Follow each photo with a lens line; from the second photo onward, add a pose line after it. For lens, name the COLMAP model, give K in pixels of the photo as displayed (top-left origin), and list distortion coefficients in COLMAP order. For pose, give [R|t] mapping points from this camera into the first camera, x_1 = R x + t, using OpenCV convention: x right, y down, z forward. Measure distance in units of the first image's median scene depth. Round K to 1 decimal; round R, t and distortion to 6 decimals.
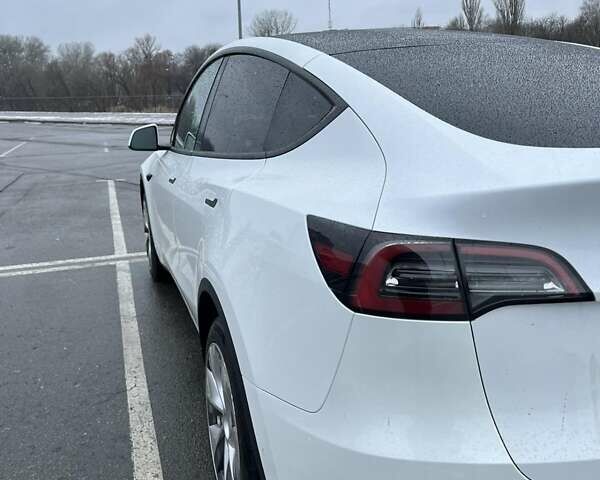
lens RADIAL K [[607.9, 0, 300.0], [0, 607.9, 240.0], [0, 0, 1]] dist [0.086300, -0.155513]
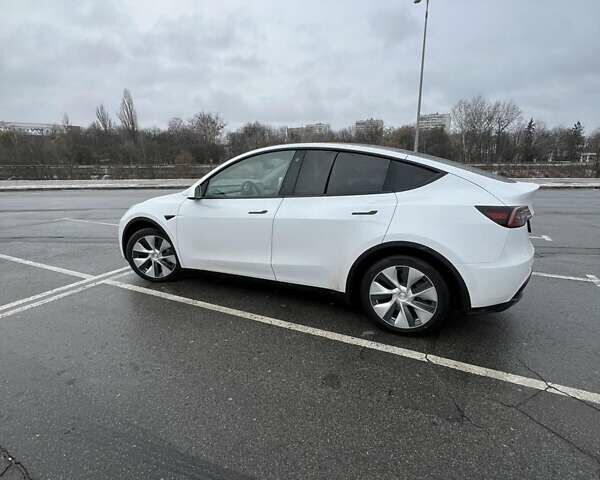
lens RADIAL K [[323.4, 0, 301.5], [0, 323.4, 239.7], [0, 0, 1]] dist [0.001412, 0.000232]
pose [[0.687341, -0.144194, 0.711878, -0.507812], [0.156384, 0.986489, 0.048824, -0.025099], [-0.709300, 0.077767, 0.700604, 0.125074]]
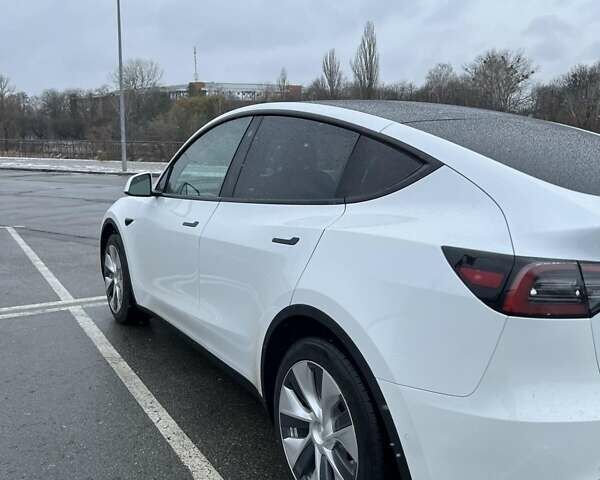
lens RADIAL K [[610.1, 0, 307.3], [0, 610.1, 238.6], [0, 0, 1]] dist [0.006650, 0.003745]
pose [[0.972906, 0.000816, 0.231200, -0.154083], [0.018220, 0.996613, -0.080186, 0.011152], [-0.230483, 0.082226, 0.969596, -0.054910]]
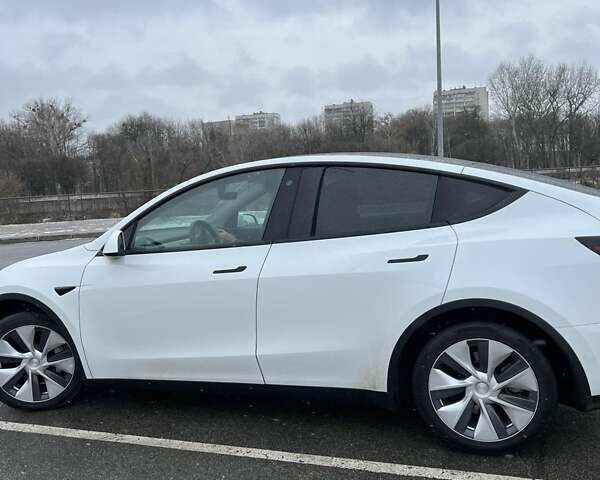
lens RADIAL K [[607.9, 0, 300.0], [0, 607.9, 240.0], [0, 0, 1]] dist [0.086300, -0.155513]
pose [[0.601026, -0.082640, 0.794945, -0.622489], [0.222071, 0.972741, -0.066776, -0.028535], [-0.767758, 0.216668, 0.602995, 0.119104]]
